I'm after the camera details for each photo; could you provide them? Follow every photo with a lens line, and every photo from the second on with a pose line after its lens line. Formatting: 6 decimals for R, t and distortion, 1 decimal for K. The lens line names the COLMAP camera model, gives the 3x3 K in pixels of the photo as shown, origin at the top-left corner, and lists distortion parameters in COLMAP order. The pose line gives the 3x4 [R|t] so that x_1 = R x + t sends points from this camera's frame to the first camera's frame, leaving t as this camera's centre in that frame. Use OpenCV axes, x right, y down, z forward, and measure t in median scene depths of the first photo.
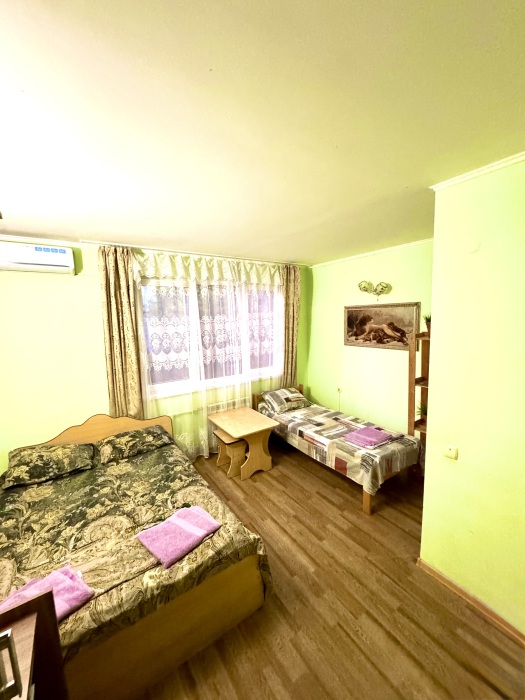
lens RADIAL K [[279.8, 0, 263.9], [0, 279.8, 349.6], [0, 0, 1]] dist [-0.003777, 0.000094]
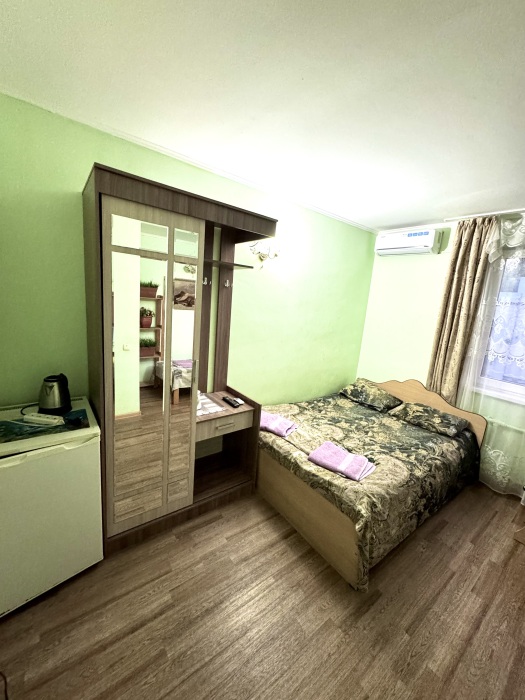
lens RADIAL K [[279.8, 0, 263.9], [0, 279.8, 349.6], [0, 0, 1]] dist [-0.003777, 0.000094]
pose [[0.050430, 0.219112, -0.974396, 0.522479], [-0.213920, 0.955364, 0.203760, 0.021997], [0.975549, 0.198167, 0.095051, 0.336842]]
